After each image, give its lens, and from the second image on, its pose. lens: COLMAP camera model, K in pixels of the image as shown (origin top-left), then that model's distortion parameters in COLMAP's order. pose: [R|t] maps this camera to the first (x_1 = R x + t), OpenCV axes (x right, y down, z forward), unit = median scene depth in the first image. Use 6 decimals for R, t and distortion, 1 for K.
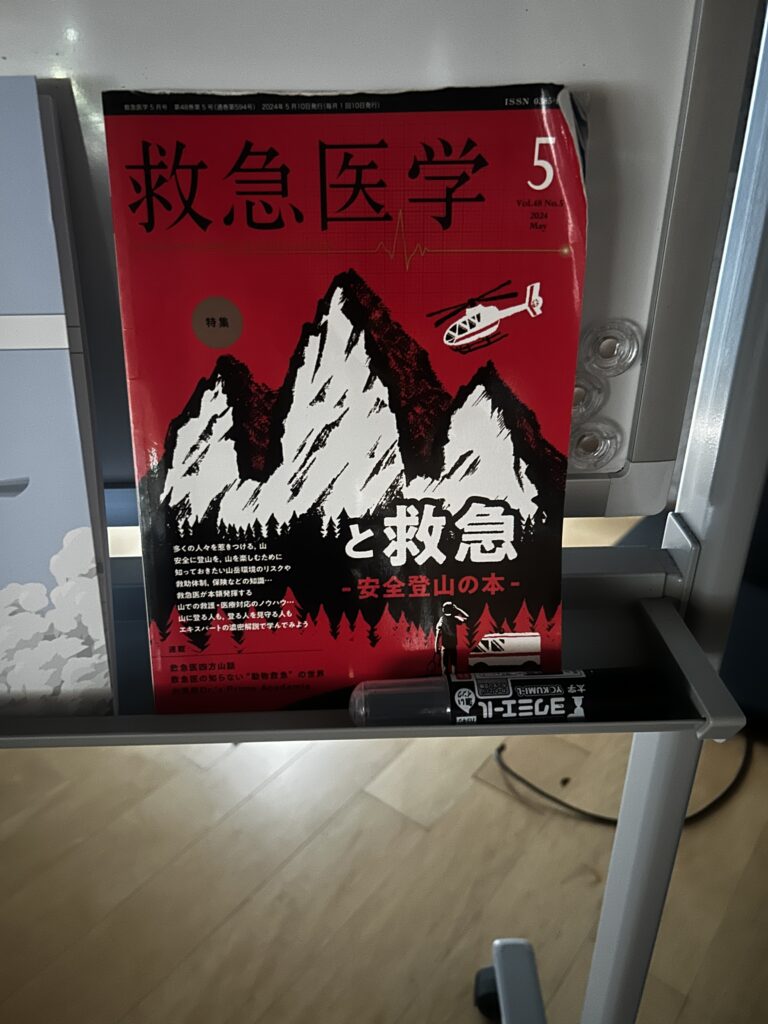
lens RADIAL K [[875.6, 0, 383.1], [0, 875.6, 511.7], [0, 0, 1]] dist [-0.005992, -0.021743]
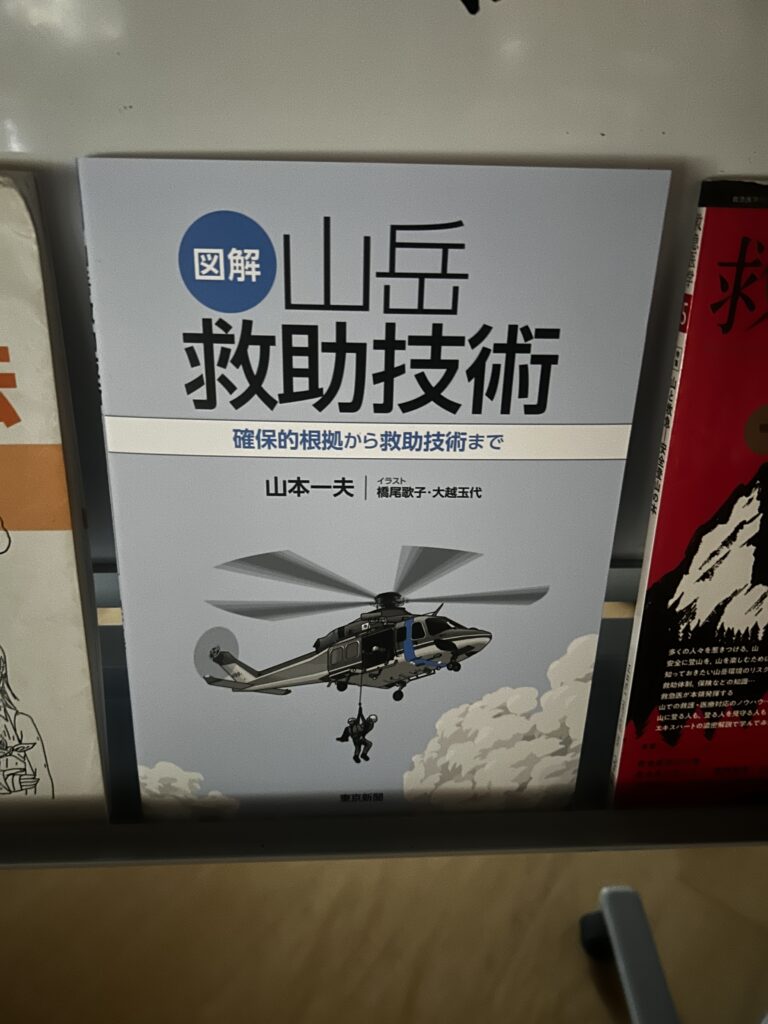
lens RADIAL K [[875.6, 0, 384.7], [0, 875.6, 510.3], [0, 0, 1]] dist [-0.005992, -0.021743]
pose [[0.999231, 0.024552, 0.030561, -0.576117], [-0.027750, 0.993648, 0.109056, -0.203690], [-0.027690, -0.109820, 0.993566, 0.082292]]
